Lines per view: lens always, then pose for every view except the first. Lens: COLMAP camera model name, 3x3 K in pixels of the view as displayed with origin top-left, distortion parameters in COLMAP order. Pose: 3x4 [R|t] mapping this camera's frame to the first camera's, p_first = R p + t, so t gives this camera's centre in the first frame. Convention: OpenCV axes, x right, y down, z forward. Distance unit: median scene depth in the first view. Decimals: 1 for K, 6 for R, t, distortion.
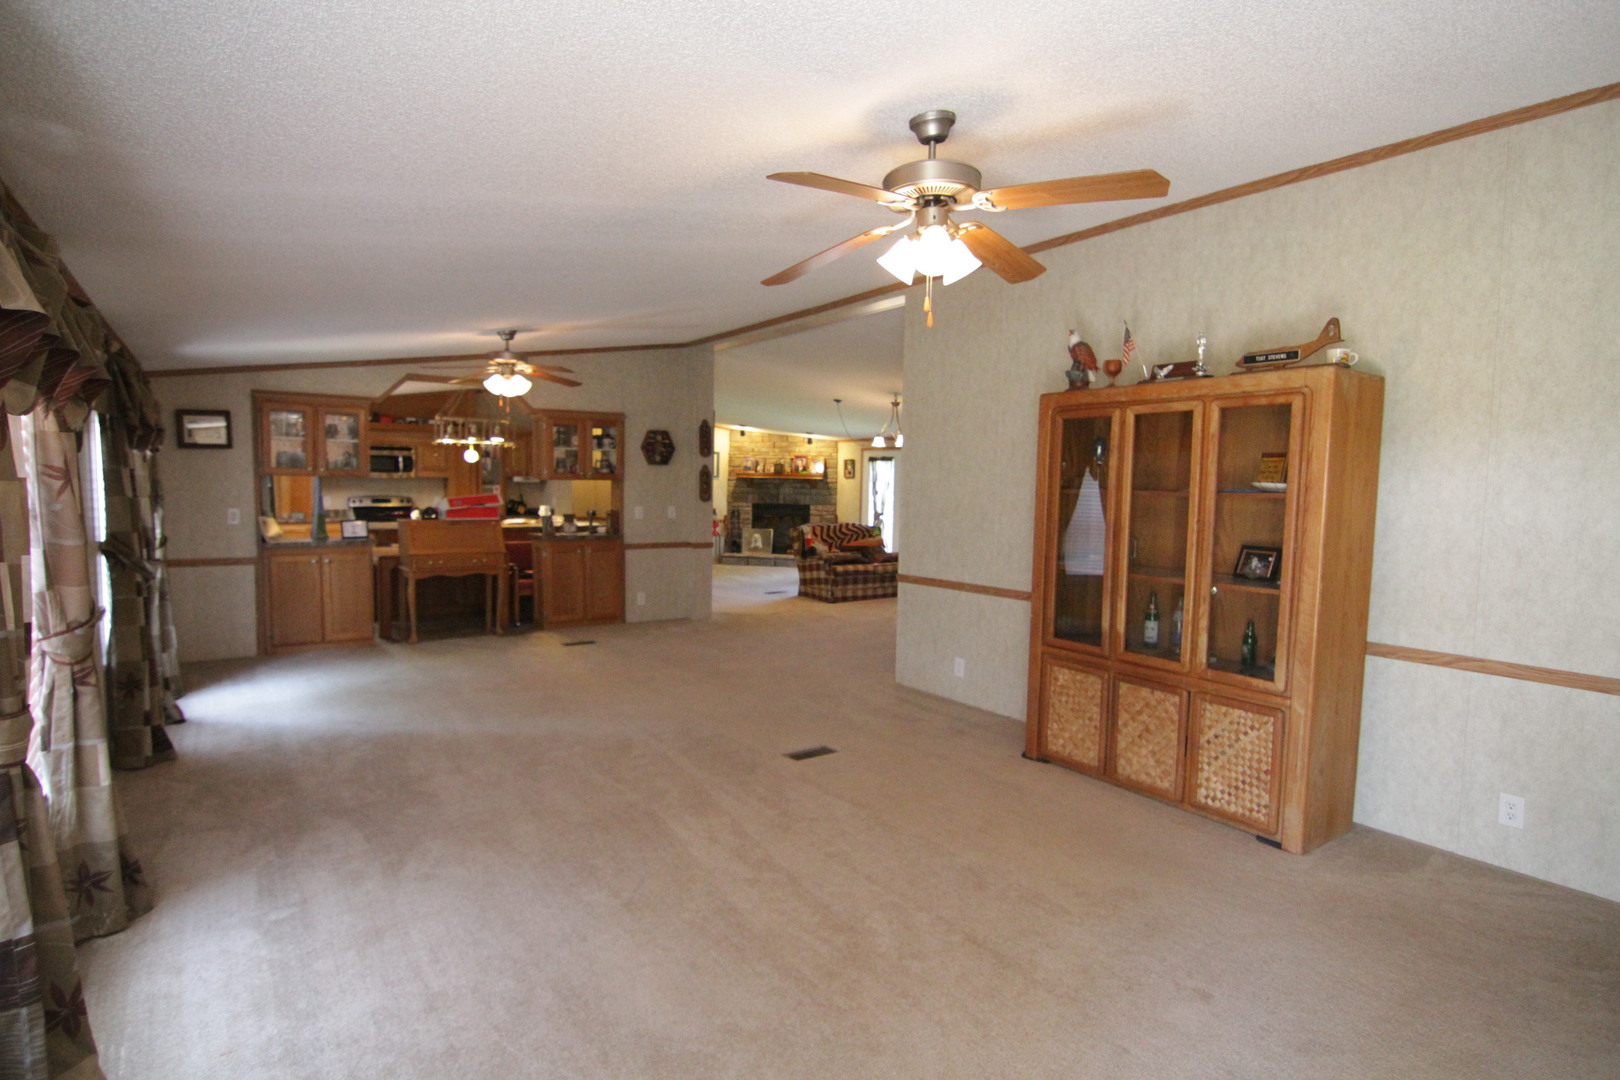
lens RADIAL K [[828.2, 0, 805.8], [0, 828.2, 546.4], [0, 0, 1]] dist [-0.001477, -0.001353]
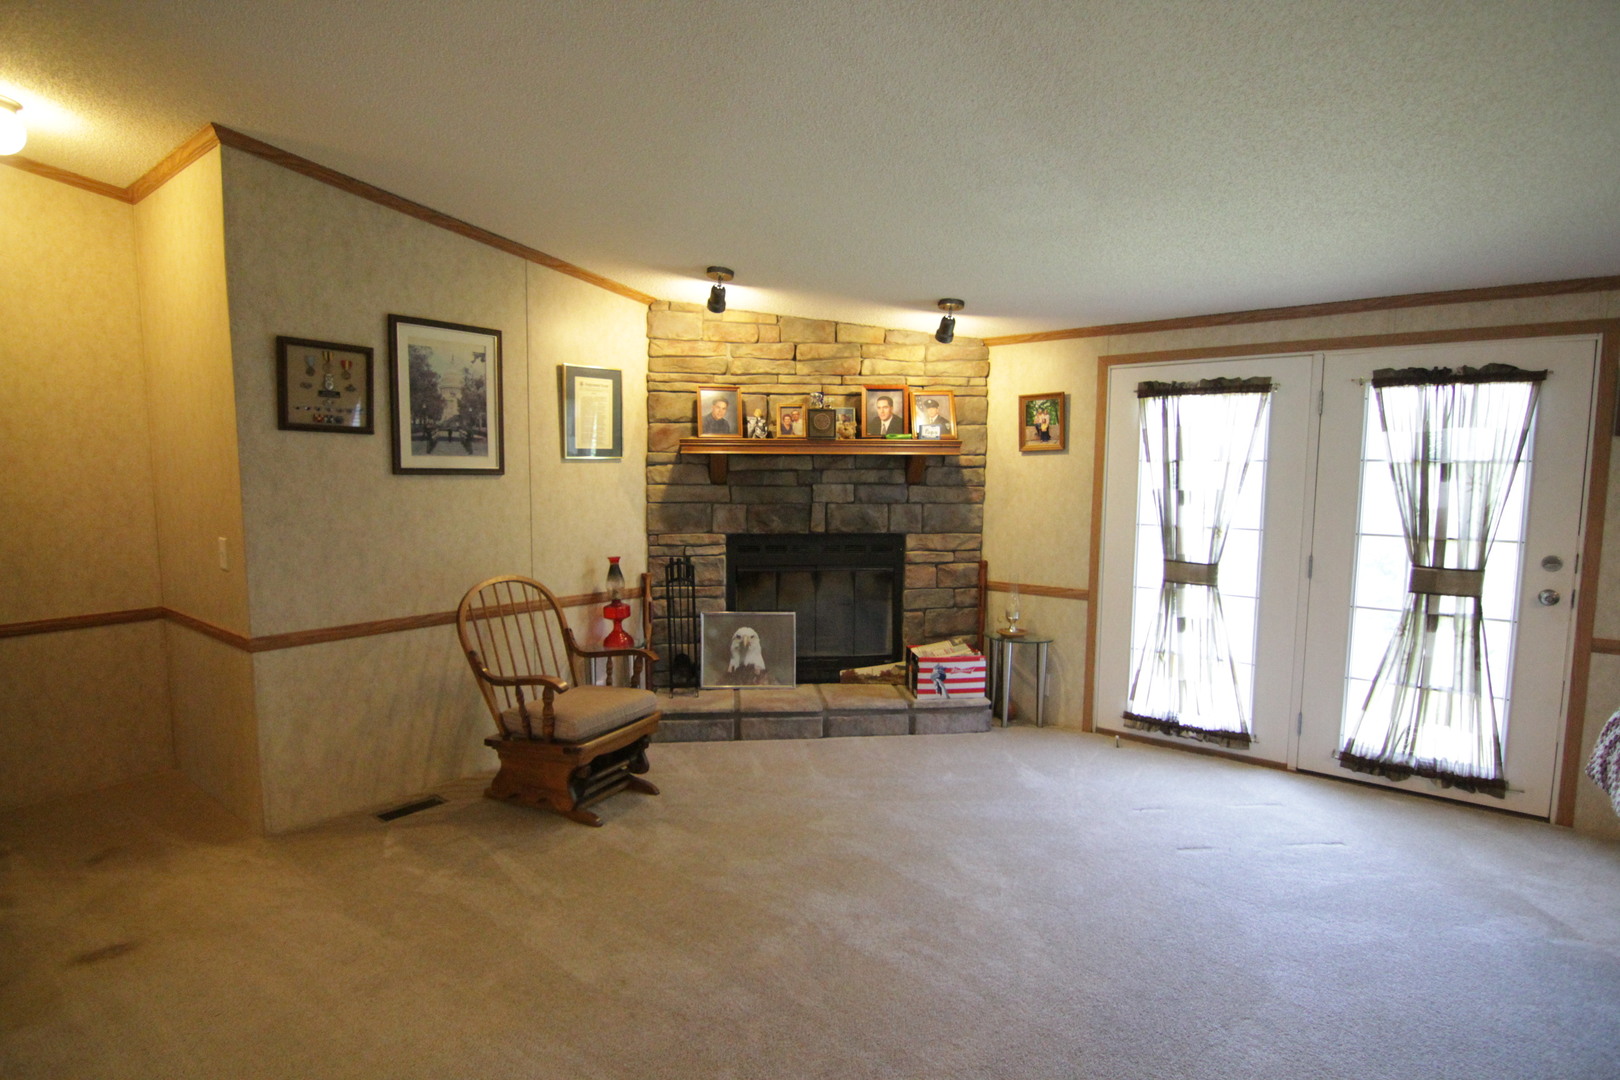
lens RADIAL K [[828.2, 0, 805.8], [0, 828.2, 546.4], [0, 0, 1]] dist [-0.001477, -0.001353]
pose [[0.958678, -0.043101, 0.281209, -0.128815], [0.037296, 0.998967, 0.025967, -0.055373], [-0.282037, -0.014406, 0.959295, 0.692619]]
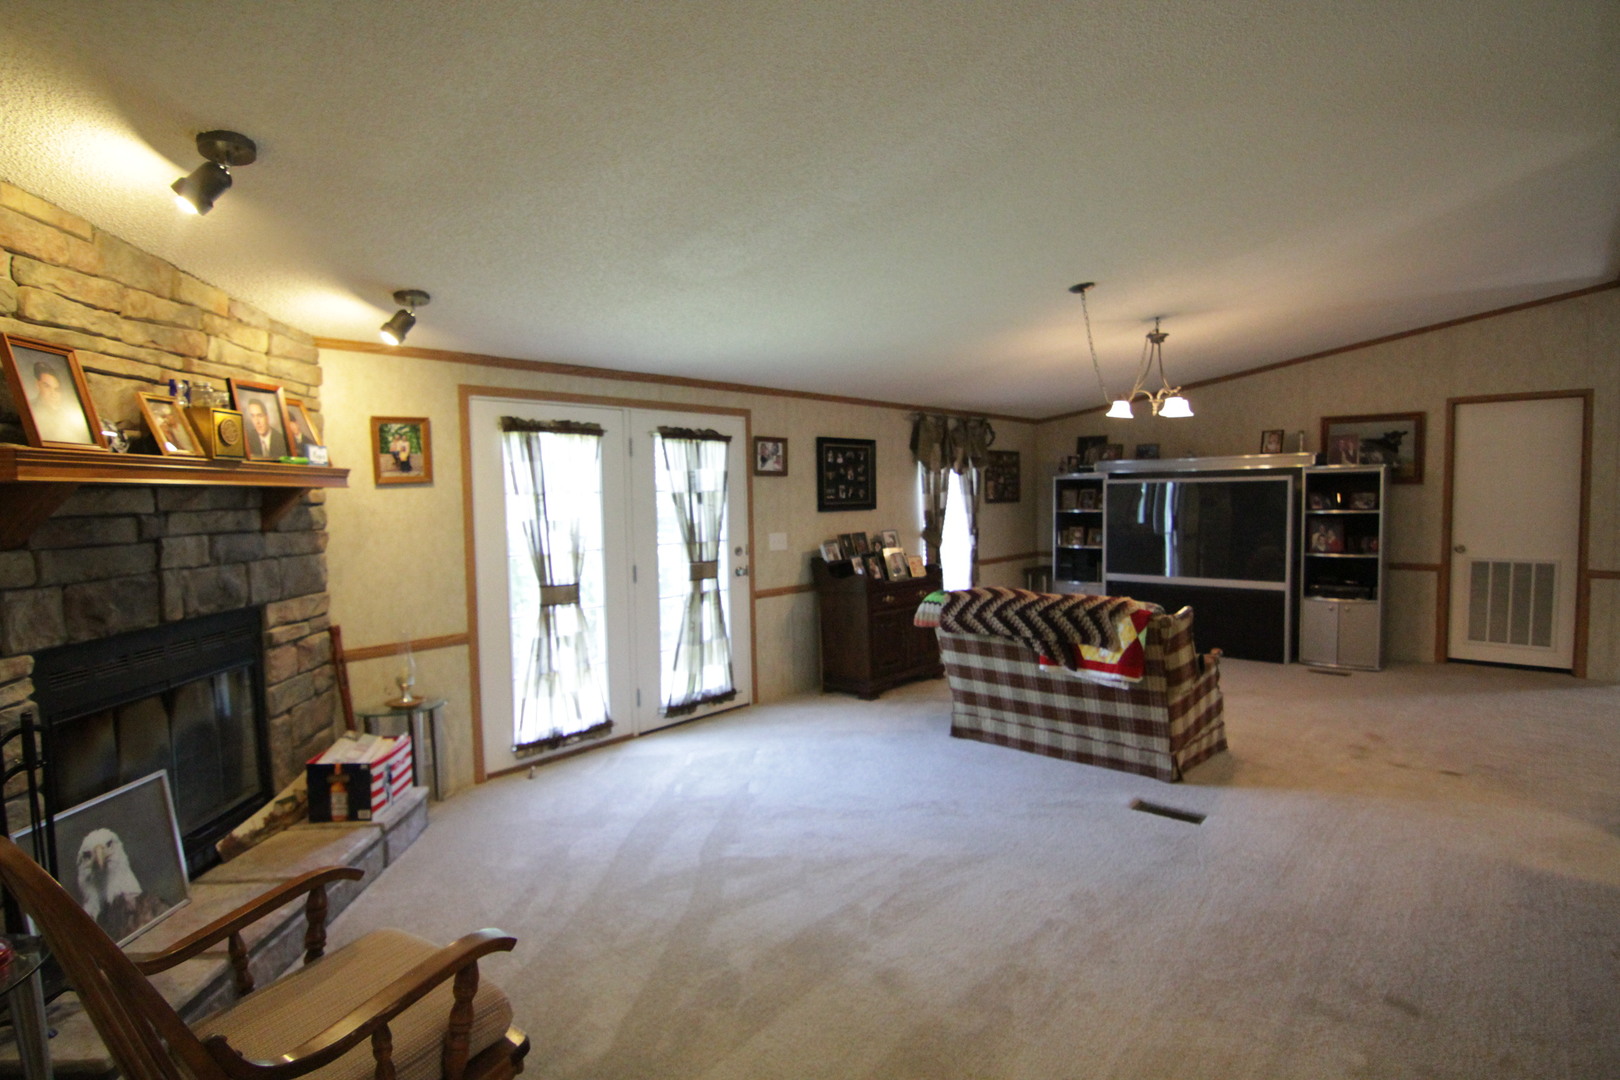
lens RADIAL K [[828.2, 0, 805.8], [0, 828.2, 546.4], [0, 0, 1]] dist [-0.001477, -0.001353]
pose [[-0.223181, -0.073584, 0.971996, -0.247793], [0.097074, 0.990512, 0.097275, -0.073742], [-0.969932, 0.116065, -0.213920, 0.907514]]
